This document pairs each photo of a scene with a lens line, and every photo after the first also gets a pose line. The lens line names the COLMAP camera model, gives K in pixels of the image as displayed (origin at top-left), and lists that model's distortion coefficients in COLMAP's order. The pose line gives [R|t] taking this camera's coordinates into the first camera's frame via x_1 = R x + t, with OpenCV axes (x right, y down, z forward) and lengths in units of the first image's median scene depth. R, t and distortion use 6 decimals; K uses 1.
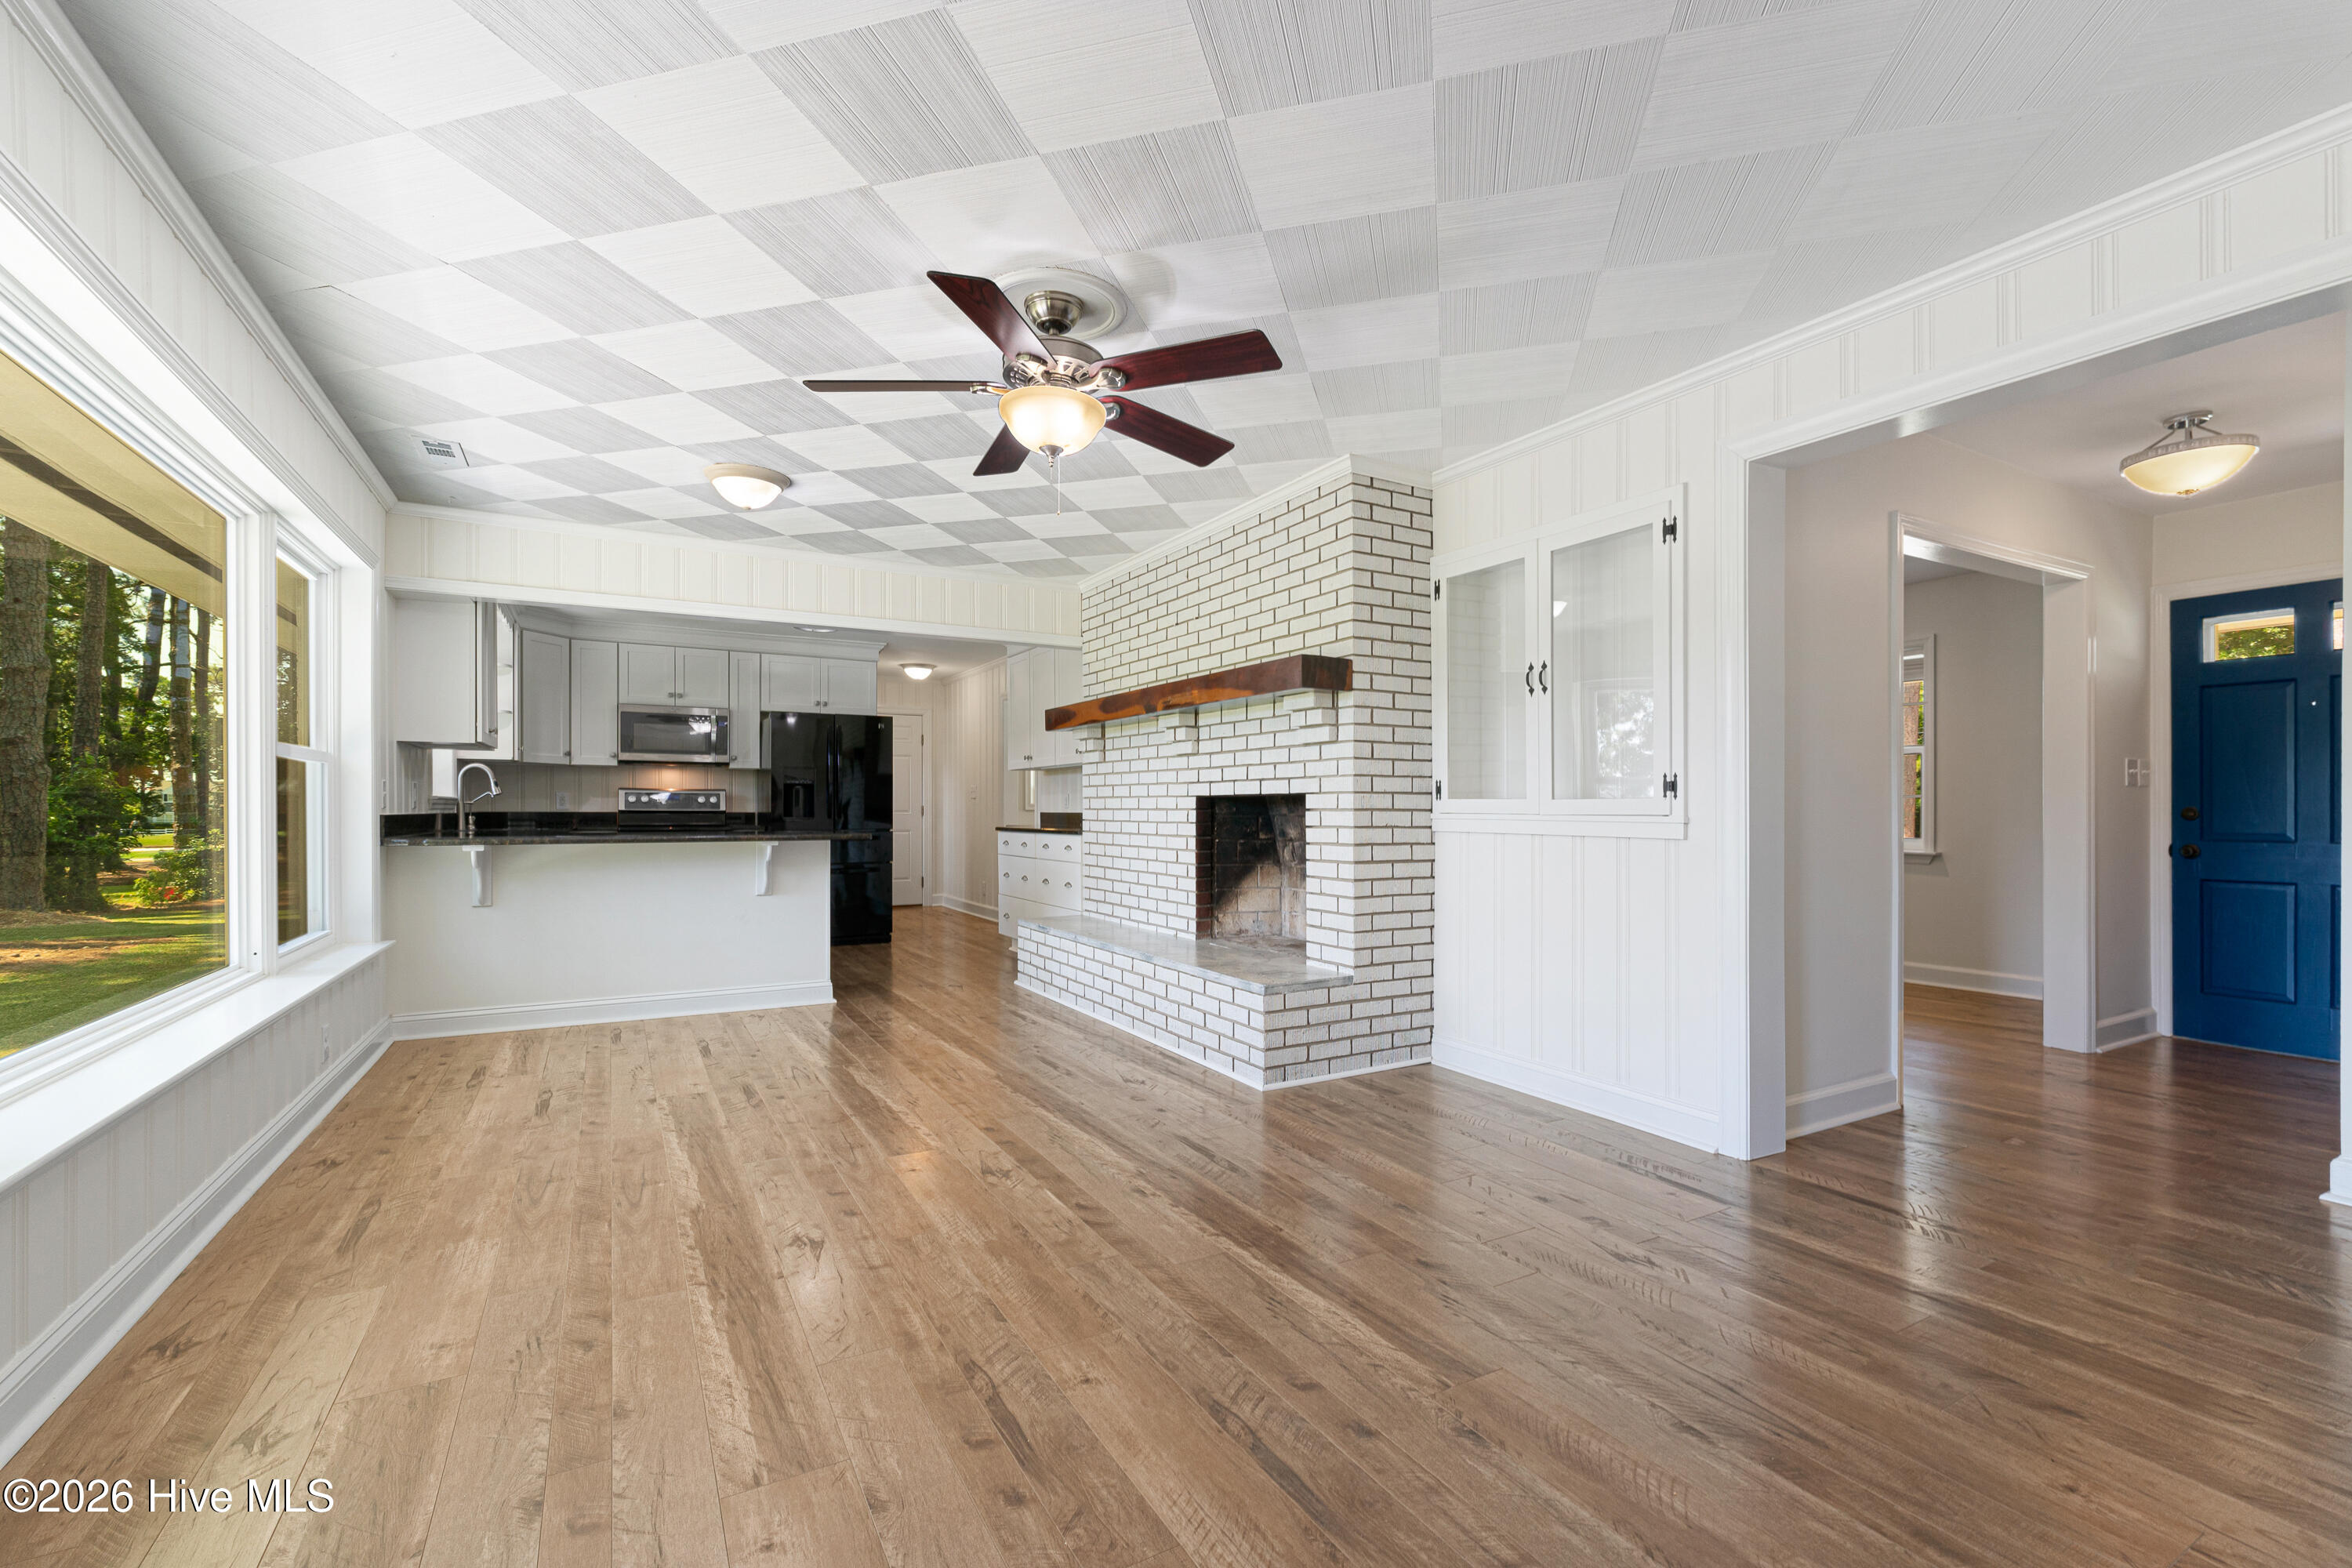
lens RADIAL K [[992.6, 0, 1191.9], [0, 992.6, 846.5], [0, 0, 1]] dist [0.001247, -0.000903]
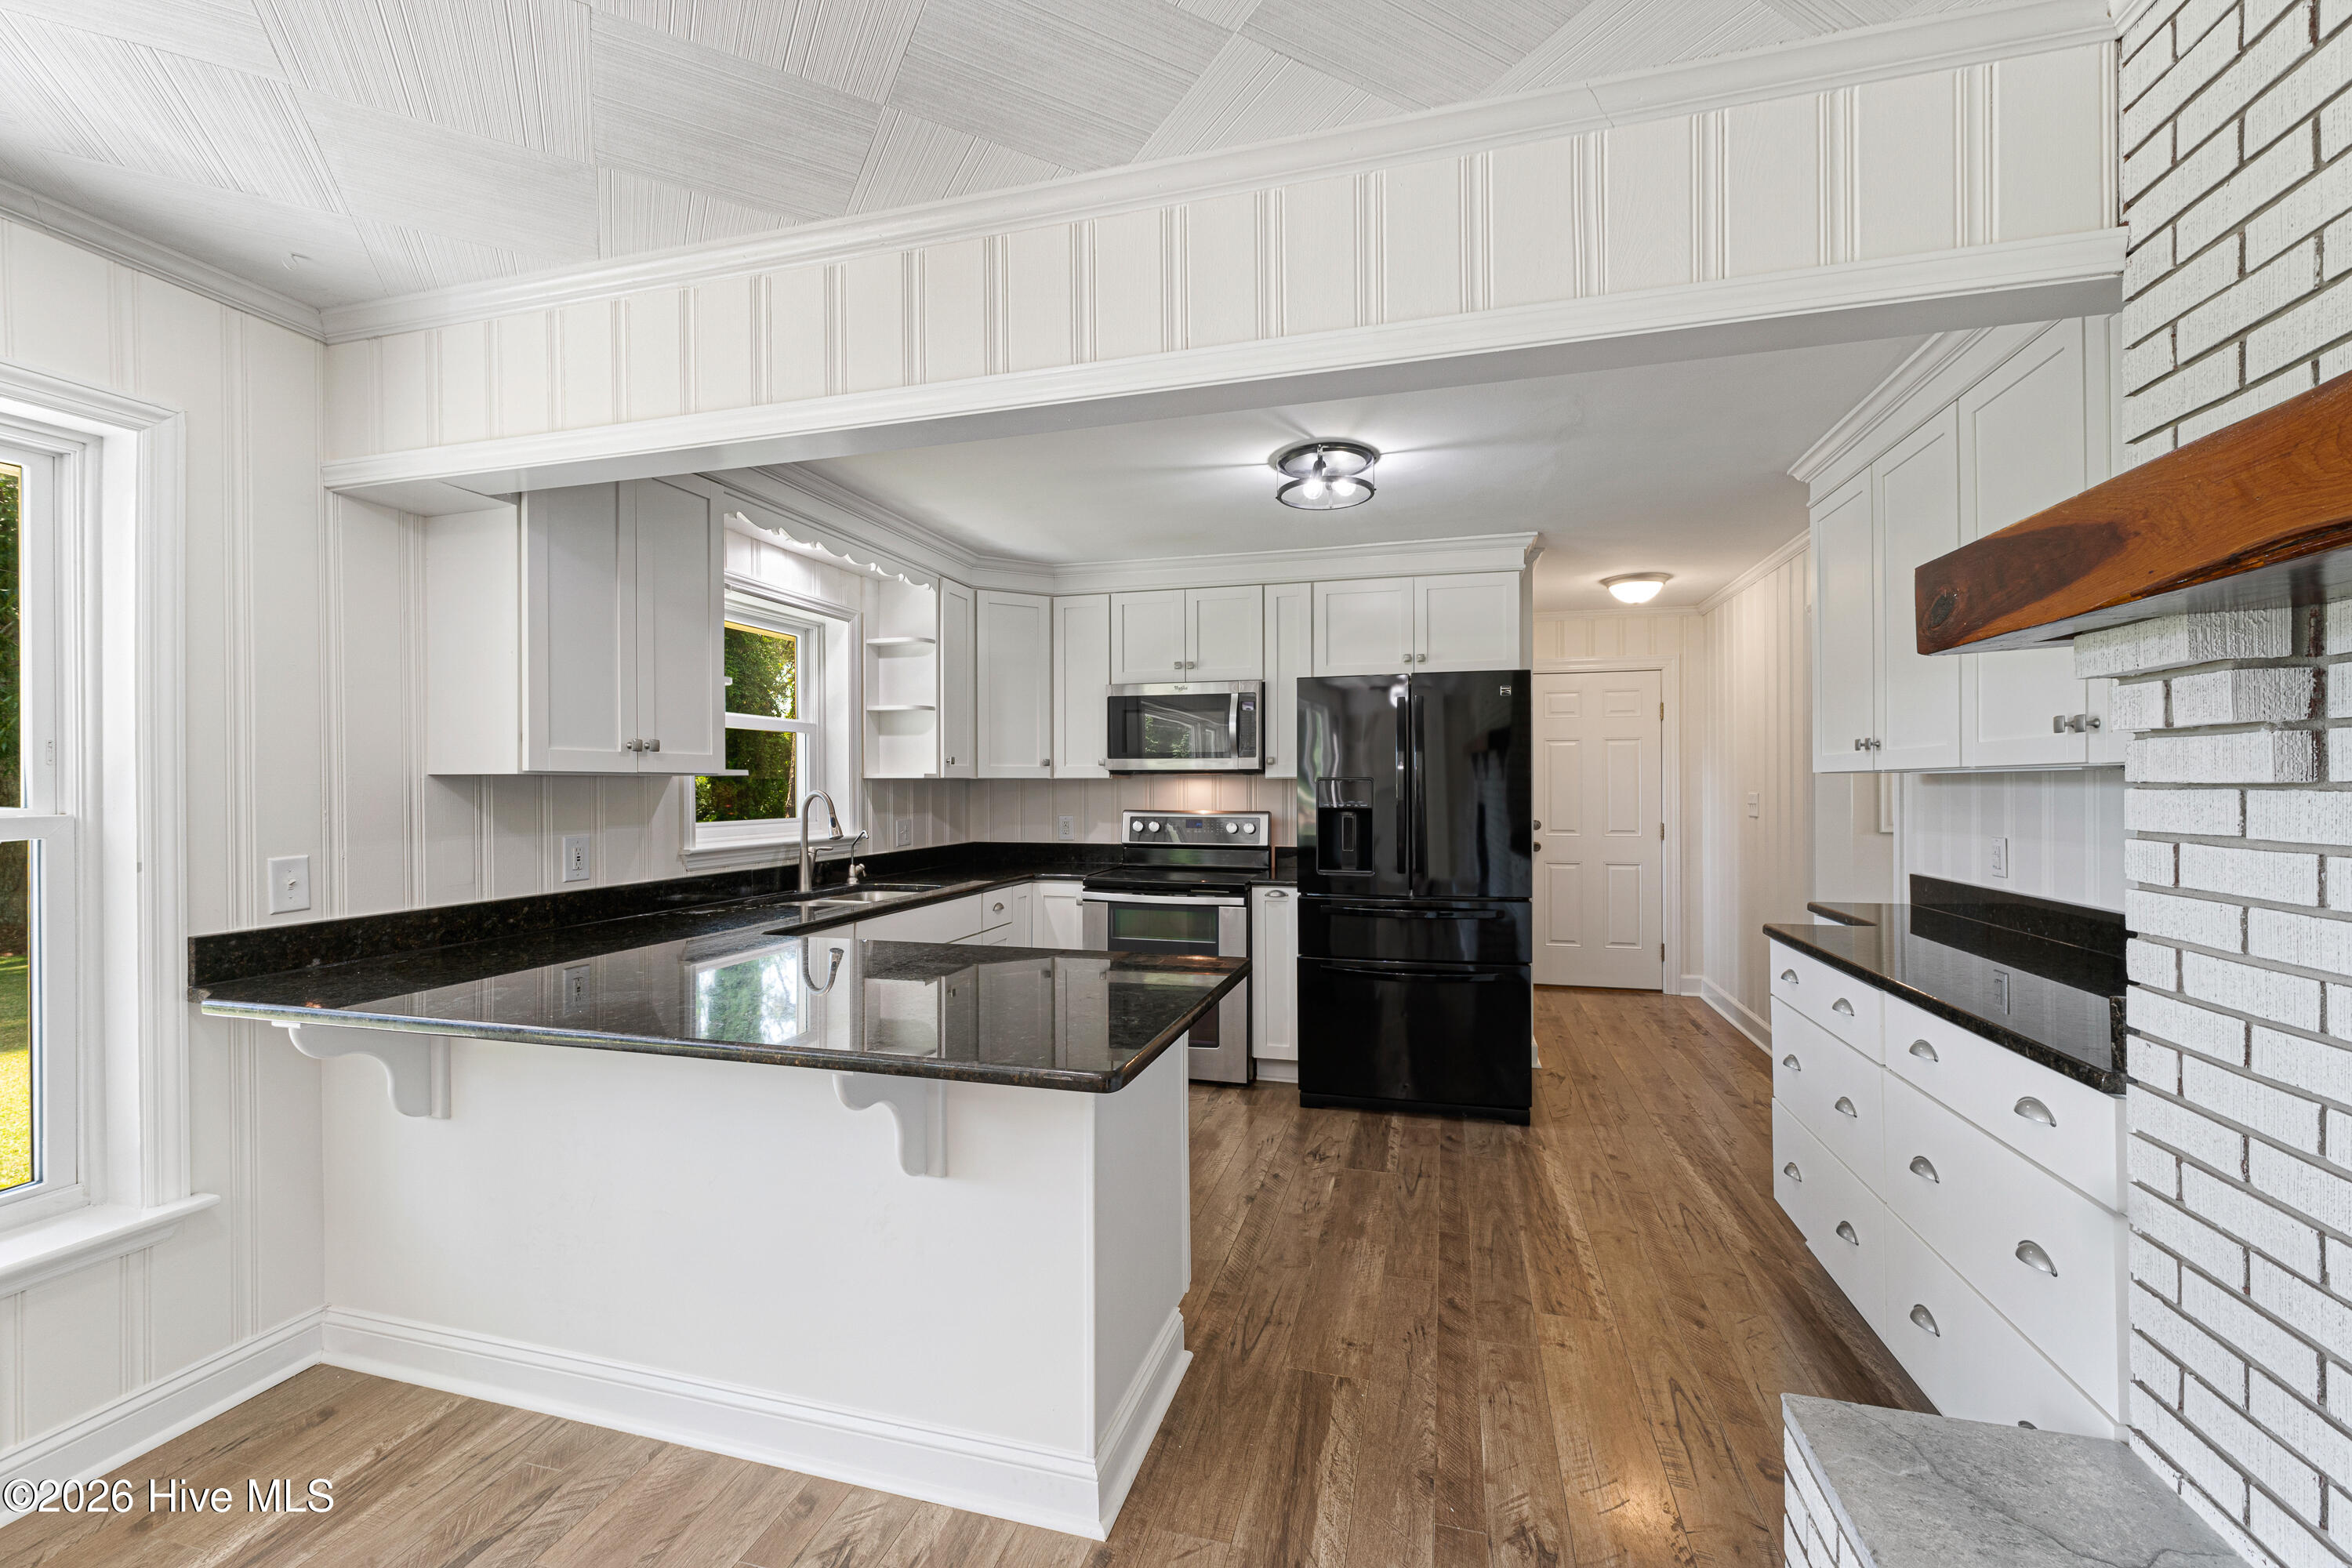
lens RADIAL K [[959.0, 0, 1167.8], [0, 959.0, 770.2], [0, 0, 1]] dist [0.001800, -0.000501]
pose [[0.686098, -0.014542, -0.727364, -0.176426], [-0.025159, 0.998728, -0.043698, -0.120618], [0.727074, 0.048281, 0.684859, 1.192268]]
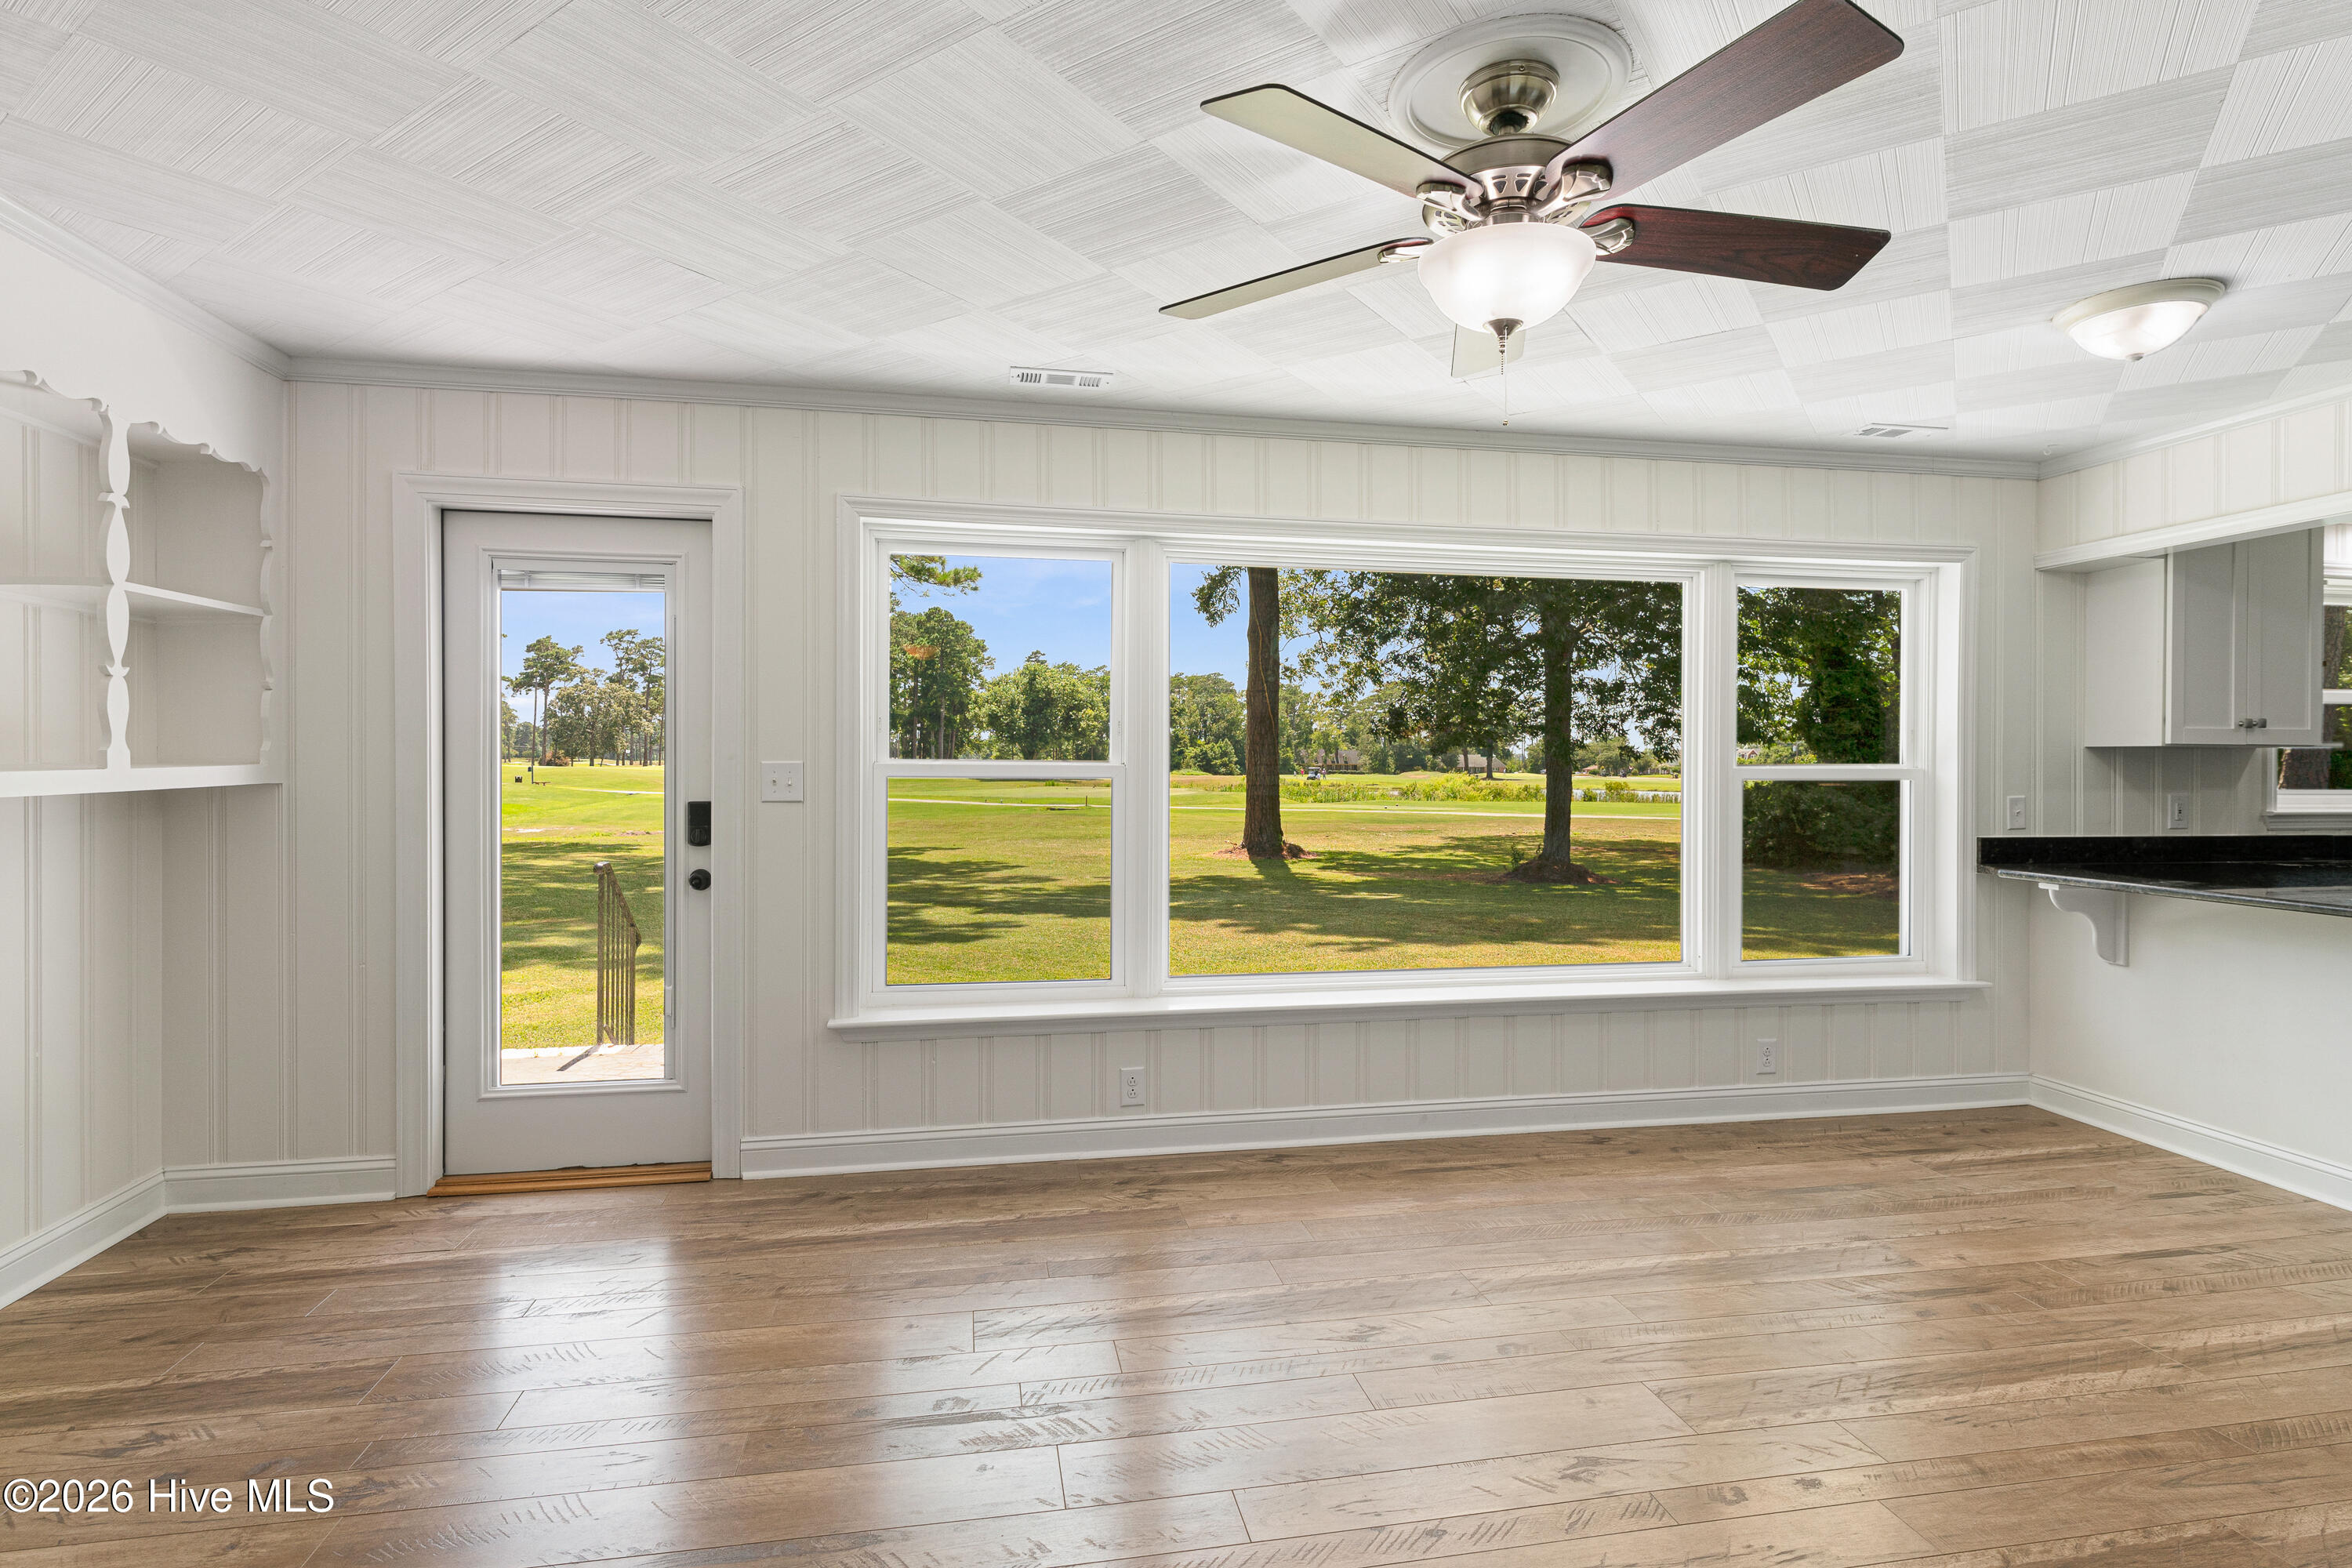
lens RADIAL K [[1186.0, 0, 1173.6], [0, 1186.0, 779.0], [0, 0, 1]] dist [-0.001378, -0.003492]
pose [[-0.347898, 0.007656, -0.937501, 0.474709], [-0.040973, 0.998887, 0.023362, -0.089845], [0.936637, 0.046540, -0.347197, 0.810735]]
